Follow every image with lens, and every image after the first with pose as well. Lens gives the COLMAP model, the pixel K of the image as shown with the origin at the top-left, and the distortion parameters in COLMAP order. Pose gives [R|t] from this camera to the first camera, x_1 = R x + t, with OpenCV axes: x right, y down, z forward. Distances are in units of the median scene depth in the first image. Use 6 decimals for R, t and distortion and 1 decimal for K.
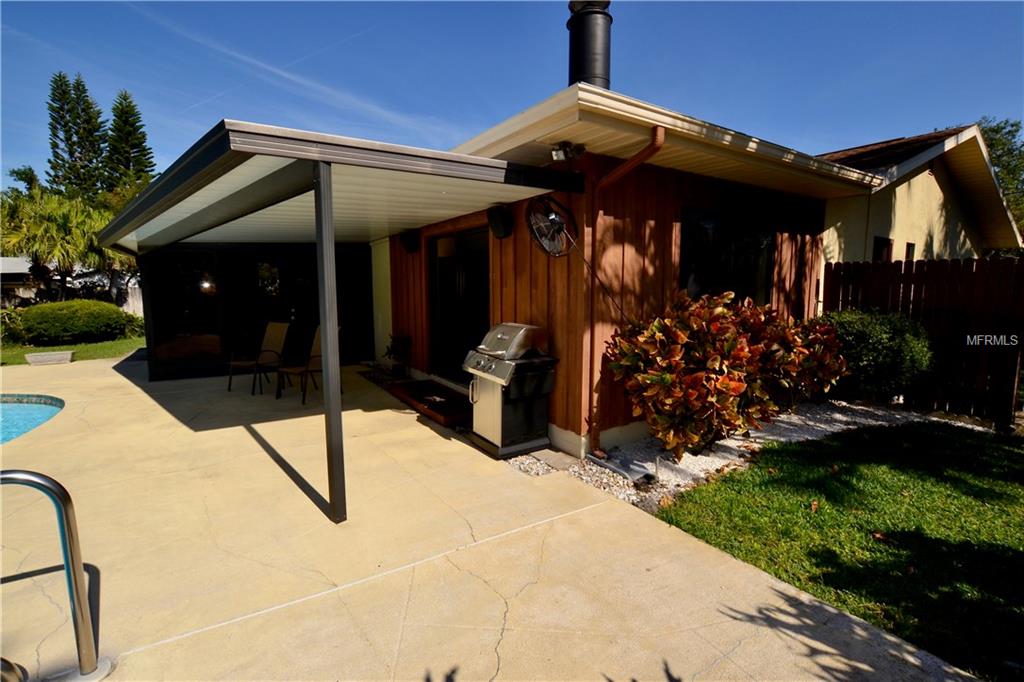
lens RADIAL K [[457.3, 0, 505.2], [0, 457.3, 337.4], [0, 0, 1]] dist [-0.024237, 0.004971]
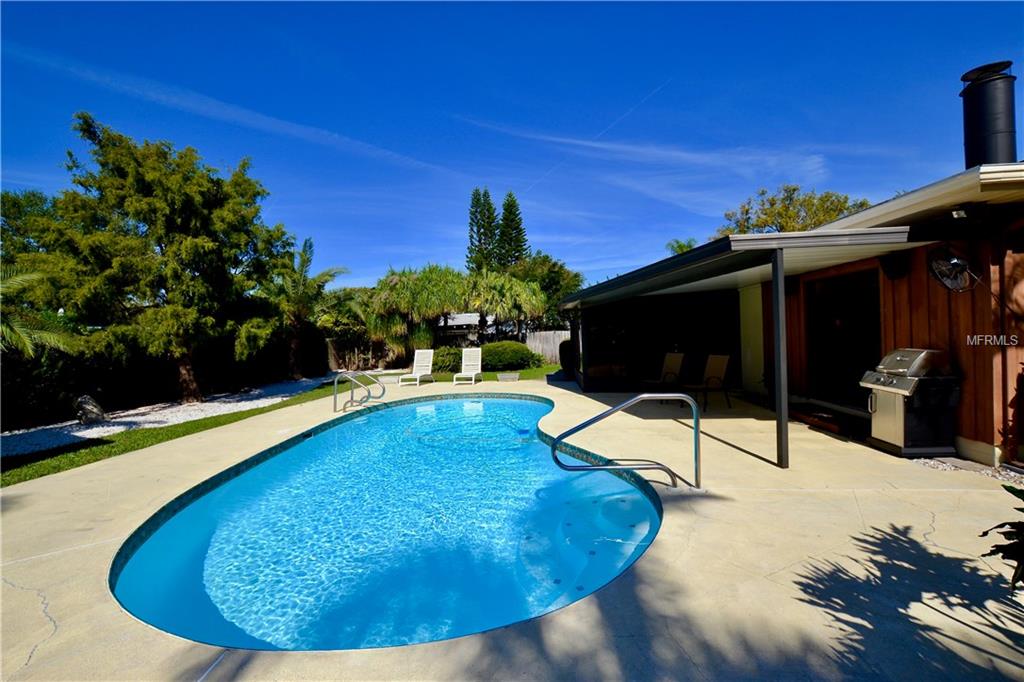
lens RADIAL K [[457.3, 0, 513.8], [0, 457.3, 335.3], [0, 0, 1]] dist [-0.024237, 0.004971]
pose [[0.799059, -0.016920, -0.601014, -0.112732], [-0.043085, 0.995423, -0.085306, 0.085563], [0.599707, 0.094059, 0.794673, -0.611287]]
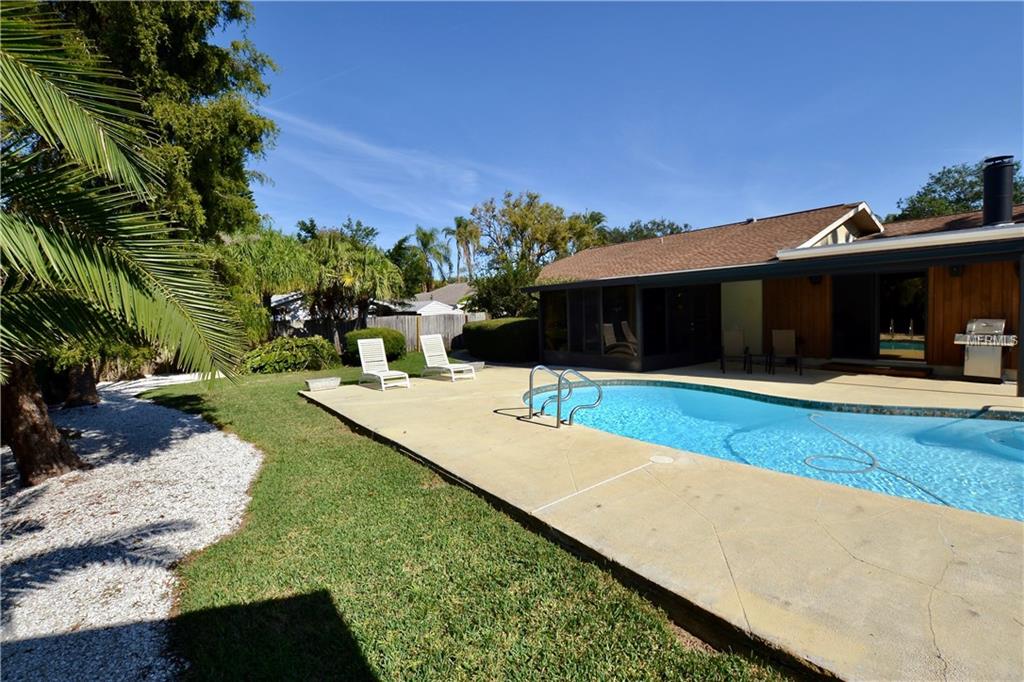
lens RADIAL K [[457.3, 0, 499.8], [0, 457.3, 322.1], [0, 0, 1]] dist [-0.024237, 0.004971]
pose [[0.997390, -0.029856, 0.065748, -2.292381], [0.035832, 0.995143, -0.091685, 0.092097], [-0.062691, 0.093802, 0.993615, -0.830707]]
